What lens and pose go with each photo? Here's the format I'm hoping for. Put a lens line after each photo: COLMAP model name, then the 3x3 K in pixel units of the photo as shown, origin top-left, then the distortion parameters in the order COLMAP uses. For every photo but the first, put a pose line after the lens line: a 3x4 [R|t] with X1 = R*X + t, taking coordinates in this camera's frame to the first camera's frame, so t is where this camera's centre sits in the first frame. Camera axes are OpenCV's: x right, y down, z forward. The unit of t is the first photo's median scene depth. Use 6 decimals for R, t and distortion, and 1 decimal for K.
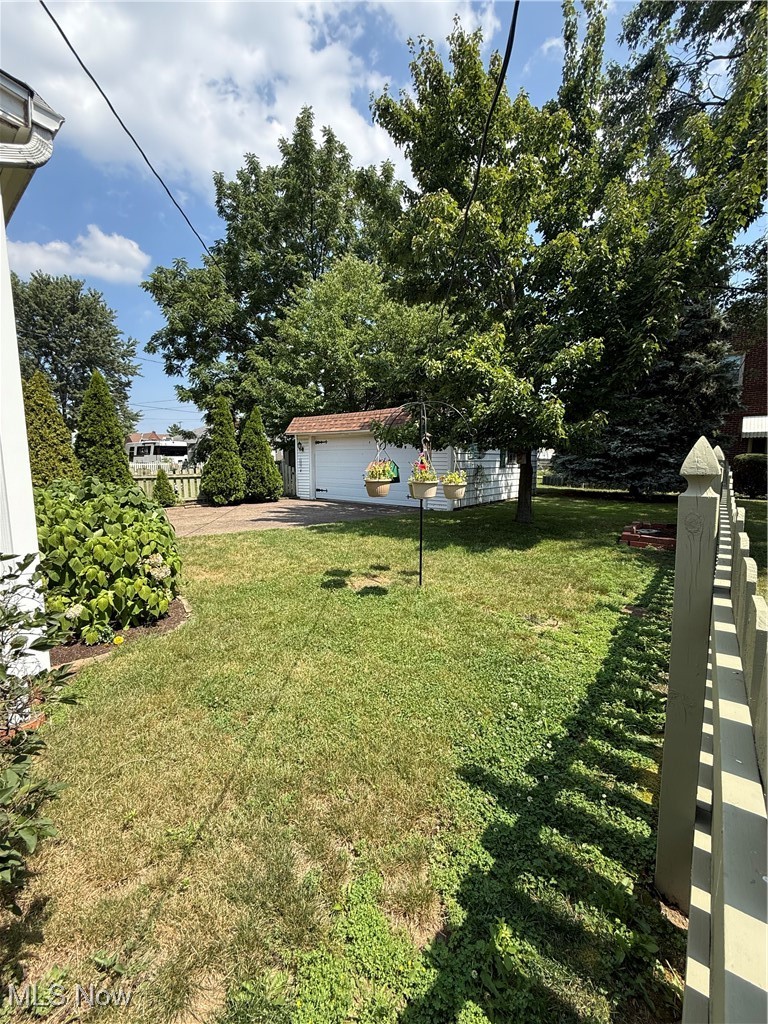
lens RADIAL K [[410.7, 0, 384.0], [0, 410.7, 512.0], [0, 0, 1]] dist [0.000922, -0.000187]
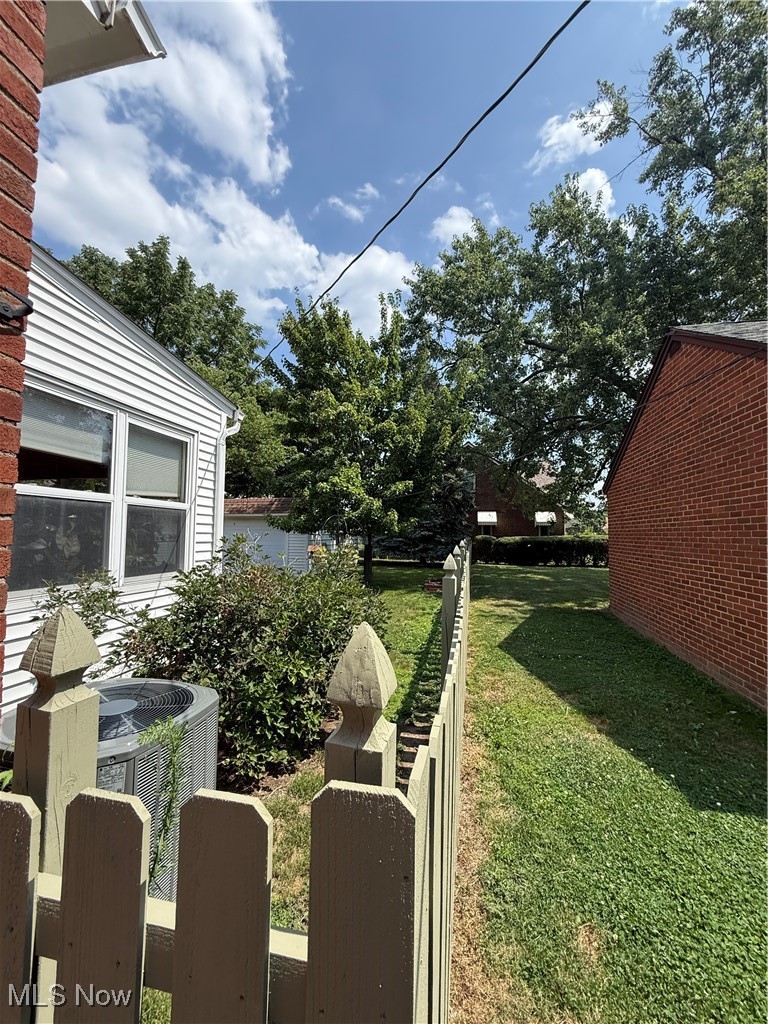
lens RADIAL K [[410.7, 0, 384.0], [0, 410.7, 512.0], [0, 0, 1]] dist [0.000922, -0.000187]
pose [[0.889460, 0.035035, 0.455669, -0.261371], [0.046531, 0.984934, -0.166555, 0.022463], [-0.454639, 0.169347, 0.874429, -0.344304]]
